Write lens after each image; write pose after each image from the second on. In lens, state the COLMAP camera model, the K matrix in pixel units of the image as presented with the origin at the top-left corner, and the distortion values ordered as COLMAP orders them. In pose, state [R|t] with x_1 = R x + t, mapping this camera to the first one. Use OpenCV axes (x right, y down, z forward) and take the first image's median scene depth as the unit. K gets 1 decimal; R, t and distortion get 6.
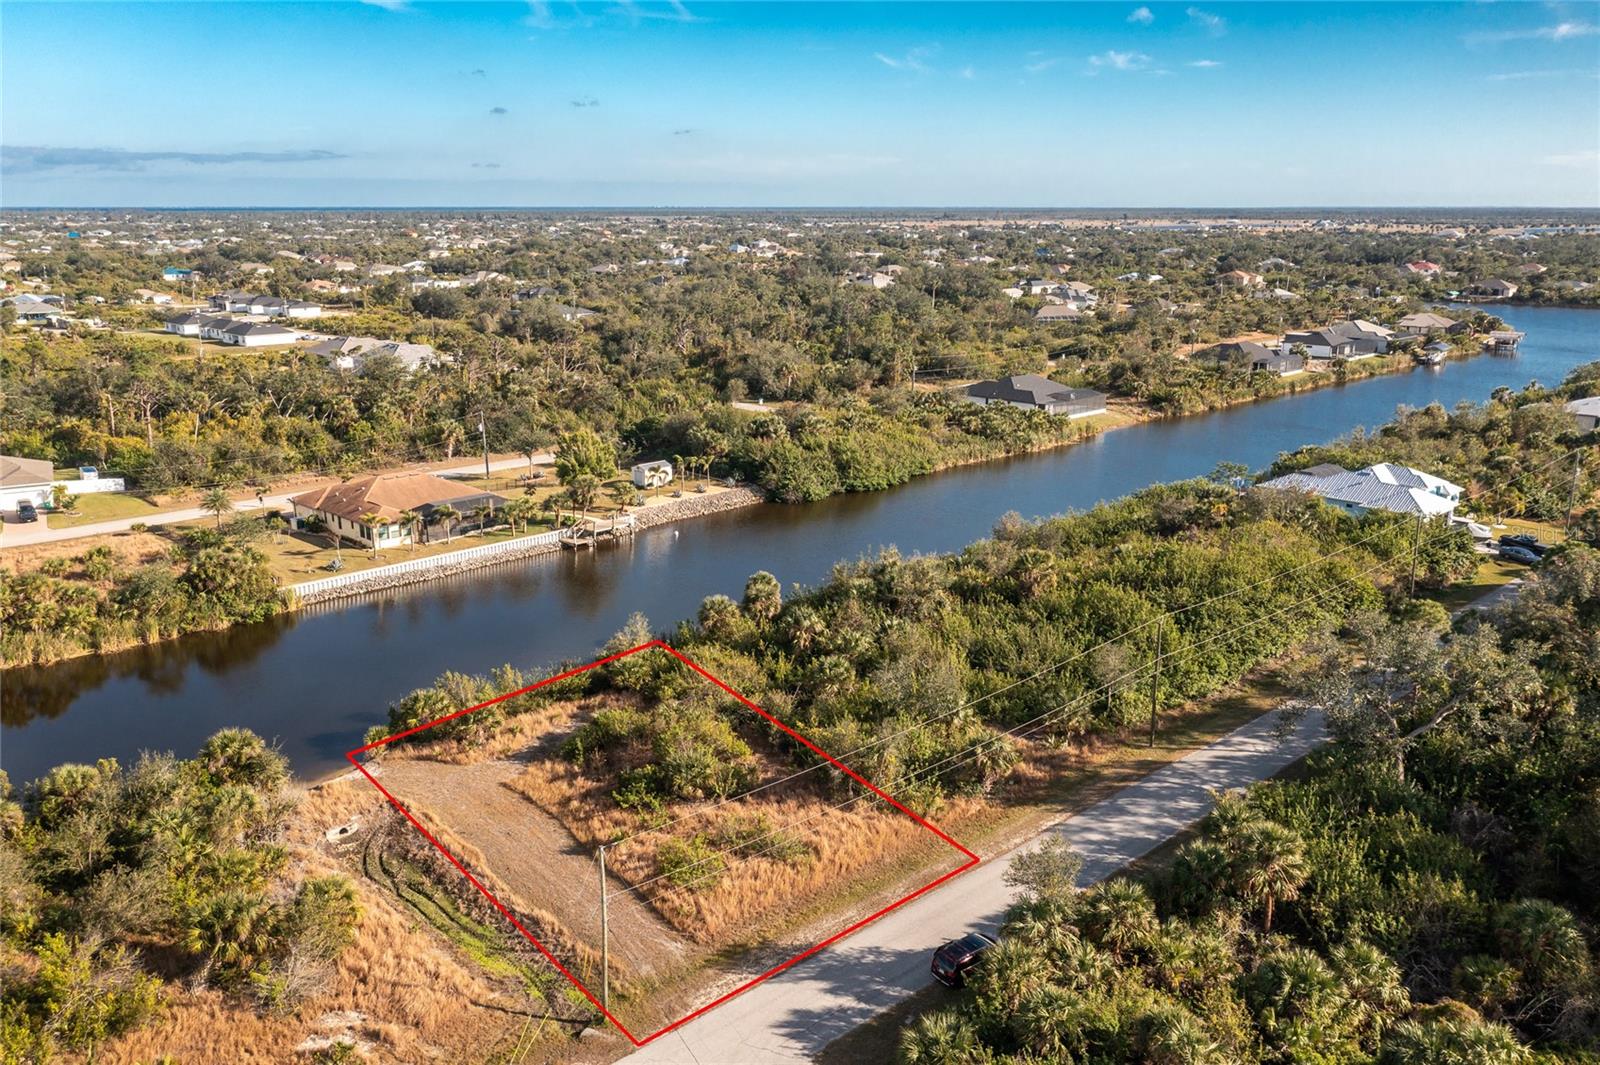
lens RADIAL K [[1287.3, 0, 800.0], [0, 1287.3, 532.5], [0, 0, 1]] dist [-0.010590, -0.003637]
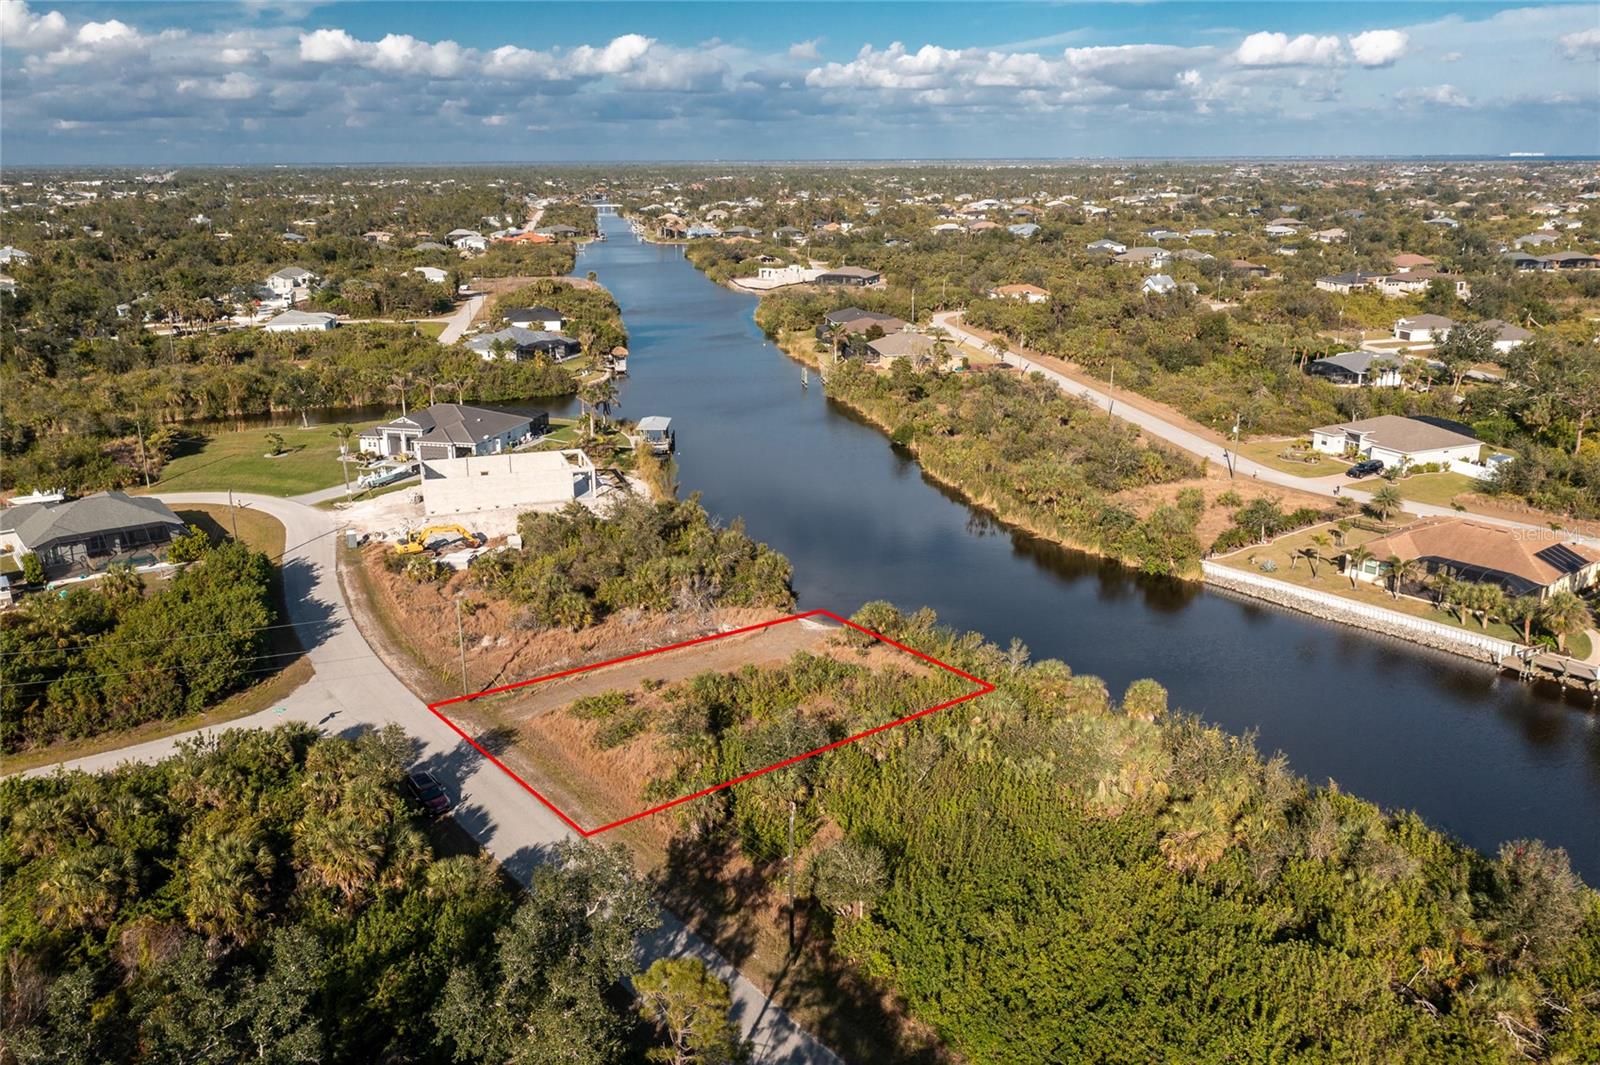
lens RADIAL K [[1313.0, 0, 800.0], [0, 1313.0, 532.5], [0, 0, 1]] dist [-0.003258, 0.002474]
pose [[-0.116843, 0.273475, -0.954756, 0.733919], [-0.236662, 0.925980, 0.294196, -0.238485], [0.964541, 0.260330, -0.043473, 0.741188]]
